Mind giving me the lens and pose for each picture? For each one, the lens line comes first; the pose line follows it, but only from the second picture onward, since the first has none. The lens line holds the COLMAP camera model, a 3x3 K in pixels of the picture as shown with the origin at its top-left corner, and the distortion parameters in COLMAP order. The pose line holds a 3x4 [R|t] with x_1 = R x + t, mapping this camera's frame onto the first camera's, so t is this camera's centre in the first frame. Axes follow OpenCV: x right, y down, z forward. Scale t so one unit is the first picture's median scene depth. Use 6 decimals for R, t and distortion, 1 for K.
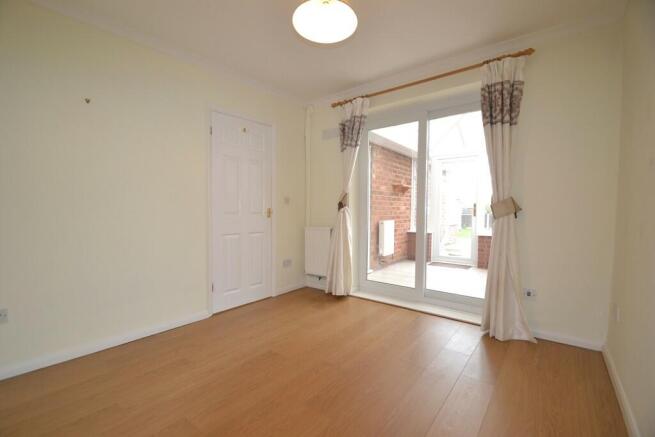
lens RADIAL K [[284.7, 0, 323.3], [0, 284.7, 217.6], [0, 0, 1]] dist [0.004681, -0.000088]
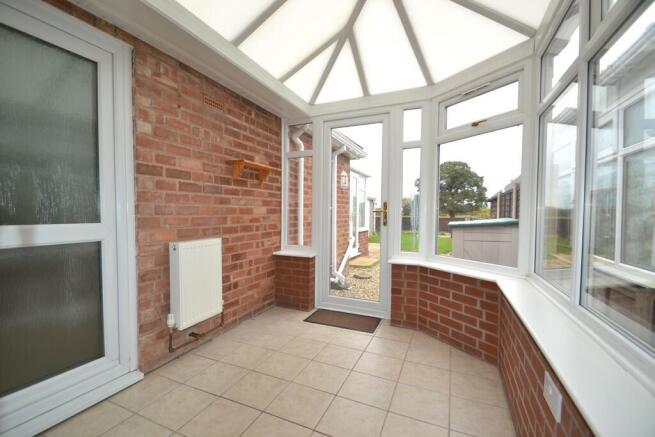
lens RADIAL K [[284.7, 0, 327.6], [0, 284.7, 220.5], [0, 0, 1]] dist [0.004681, -0.000088]
pose [[0.964220, -0.009695, 0.264927, 0.271722], [0.009118, 0.999953, 0.003406, -0.016125], [-0.264947, -0.000868, 0.964262, 0.489208]]
